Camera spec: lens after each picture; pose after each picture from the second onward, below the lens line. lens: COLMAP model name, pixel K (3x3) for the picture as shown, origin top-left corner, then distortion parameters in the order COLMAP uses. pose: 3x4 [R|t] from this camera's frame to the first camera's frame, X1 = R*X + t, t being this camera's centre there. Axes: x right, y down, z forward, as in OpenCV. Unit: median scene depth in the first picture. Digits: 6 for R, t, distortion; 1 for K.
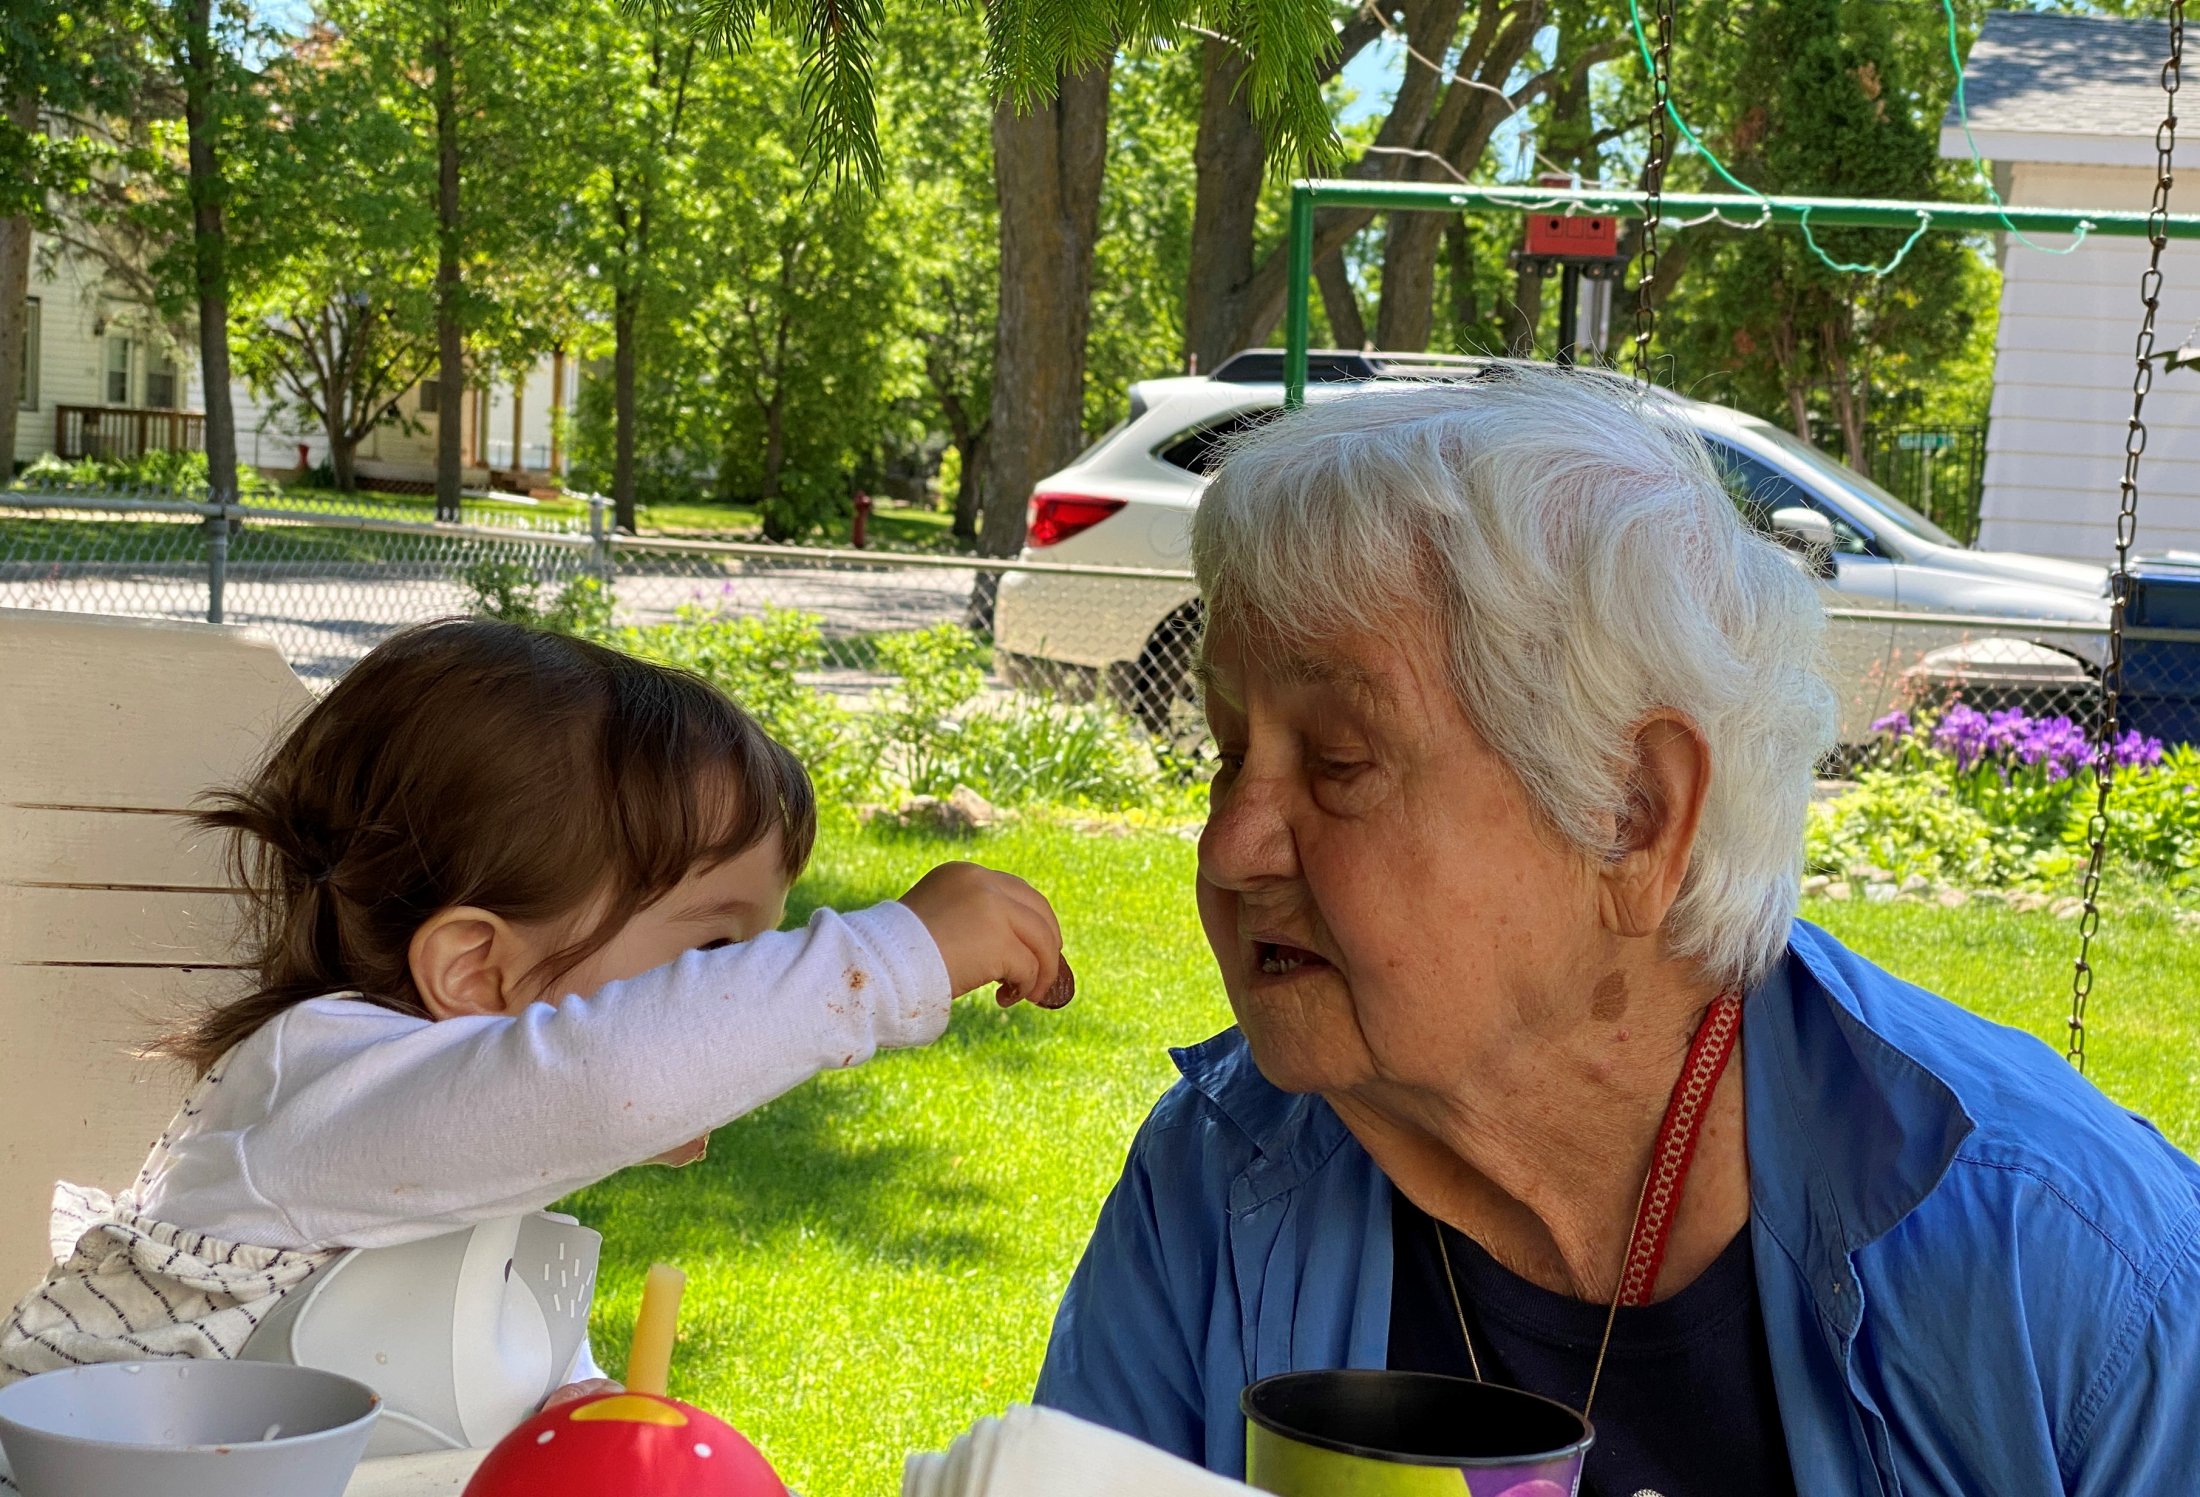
lens RADIAL K [[3785.9, 0, 1100.7], [0, 3785.9, 740.7], [0, 0, 1]] dist [-0.131082, 0.000000]
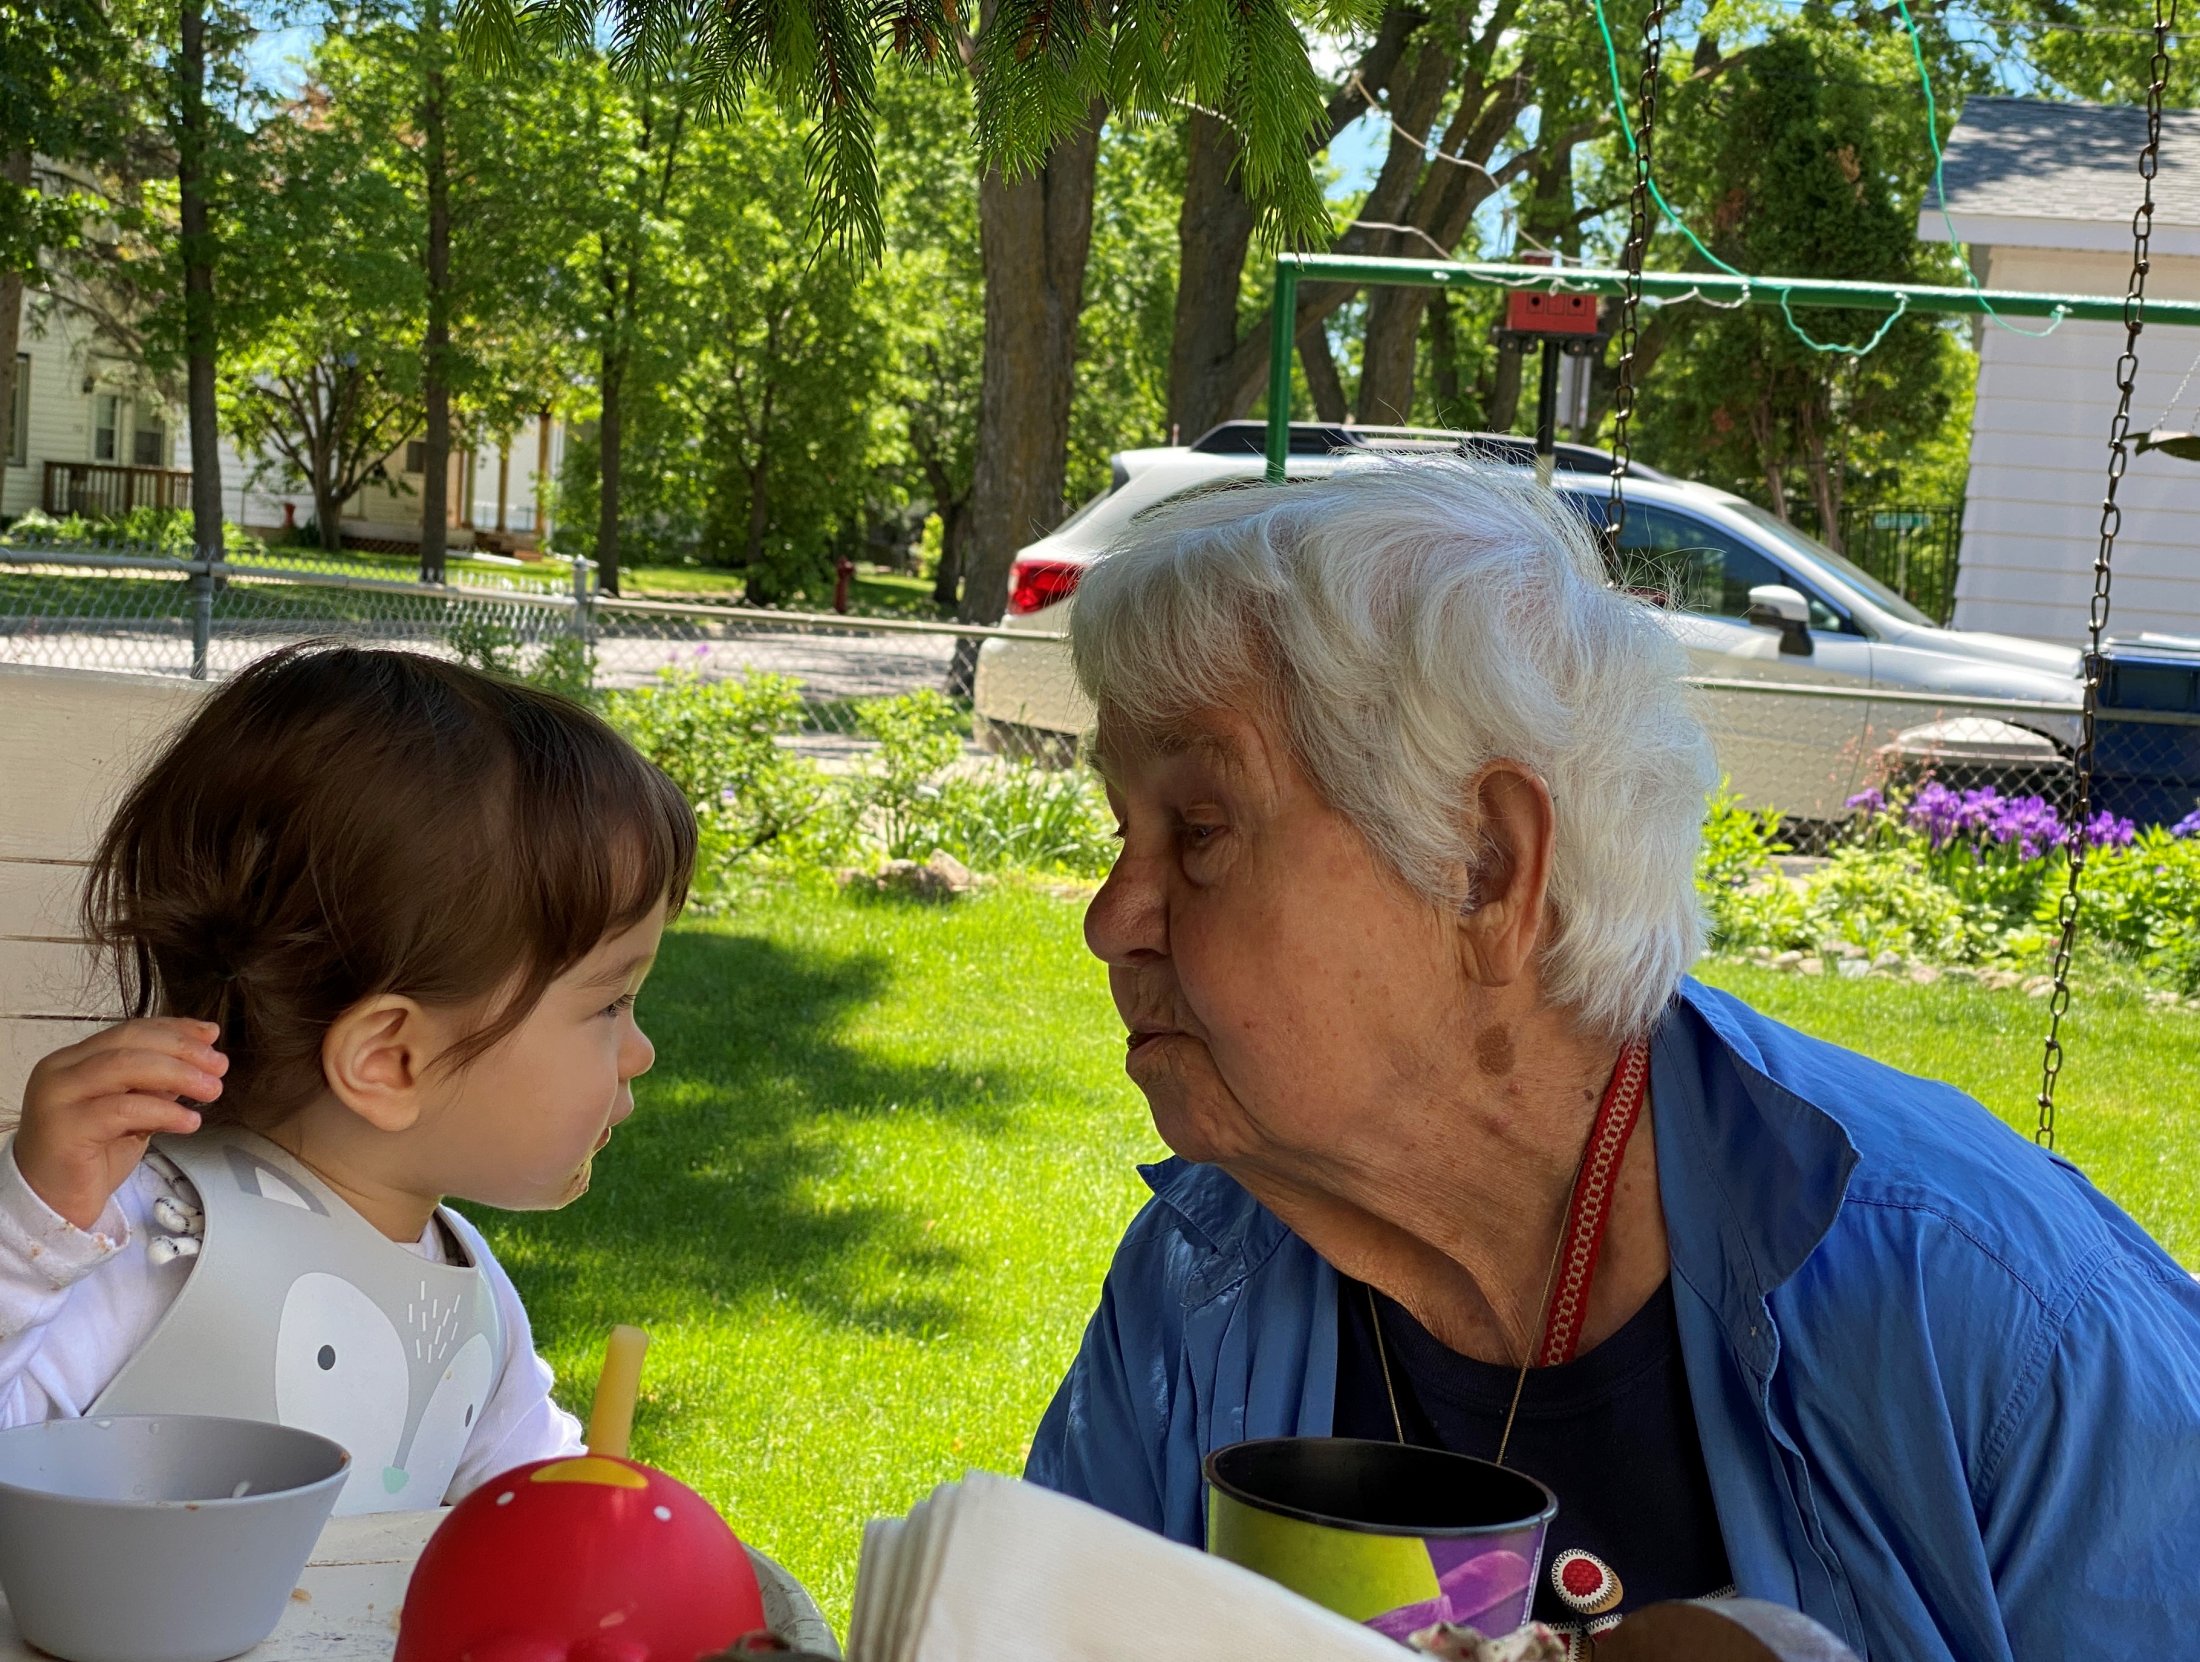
lens RADIAL K [[3340.8, 0, 1099.7], [0, 3340.8, 834.6], [0, 0, 1]] dist [-0.077576, 0.000000]
pose [[0.999916, 0.012563, 0.003281, 0.002715], [-0.012589, 0.999888, 0.008043, -0.000066], [-0.003180, -0.008084, 0.999962, 0.109552]]
